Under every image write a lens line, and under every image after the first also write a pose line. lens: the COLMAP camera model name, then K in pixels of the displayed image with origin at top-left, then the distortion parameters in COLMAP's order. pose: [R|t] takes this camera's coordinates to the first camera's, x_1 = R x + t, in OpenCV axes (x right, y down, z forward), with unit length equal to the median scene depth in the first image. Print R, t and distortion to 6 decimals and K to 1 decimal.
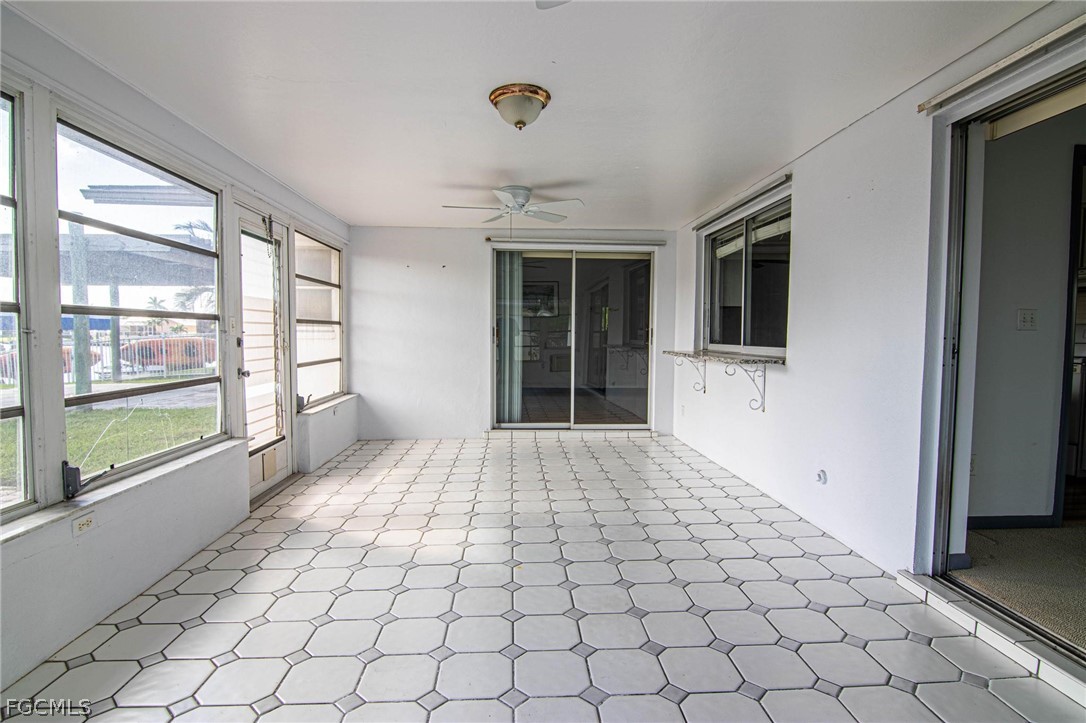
lens RADIAL K [[559.5, 0, 535.4], [0, 559.5, 364.4], [0, 0, 1]] dist [-0.005186, -0.000710]
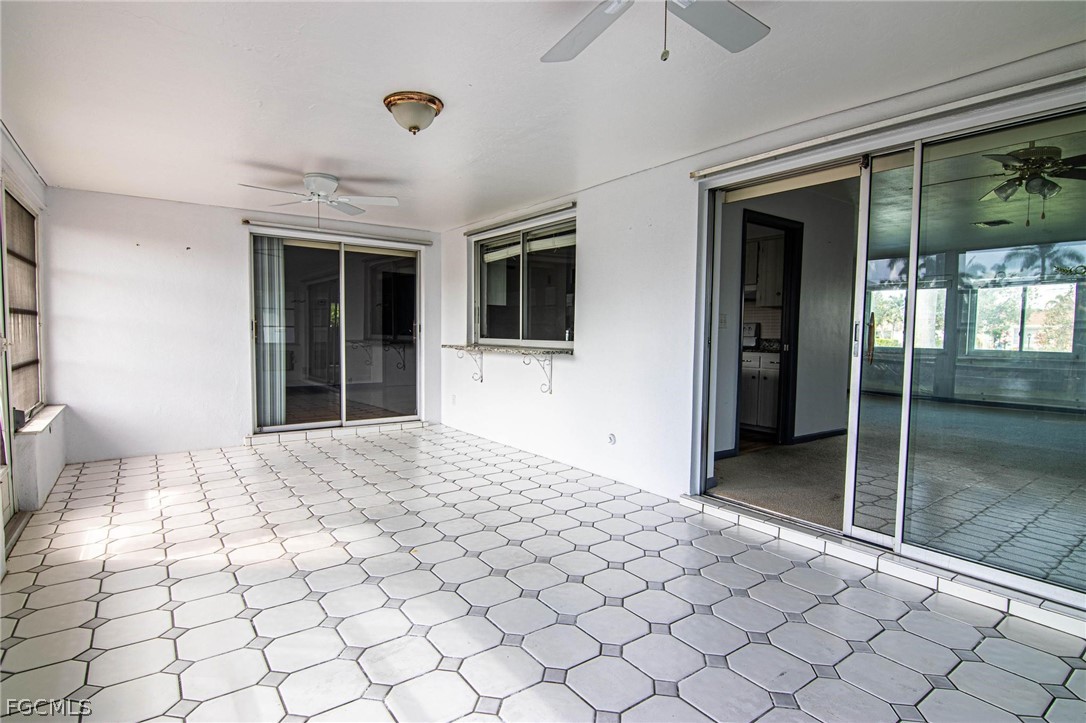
lens RADIAL K [[558.7, 0, 541.1], [0, 558.7, 361.5], [0, 0, 1]] dist [0.037685, -0.042878]
pose [[0.839767, -0.025935, 0.542327, -0.235257], [0.024404, 0.999652, 0.010017, 0.001834], [-0.542398, 0.004823, 0.840108, -0.009141]]
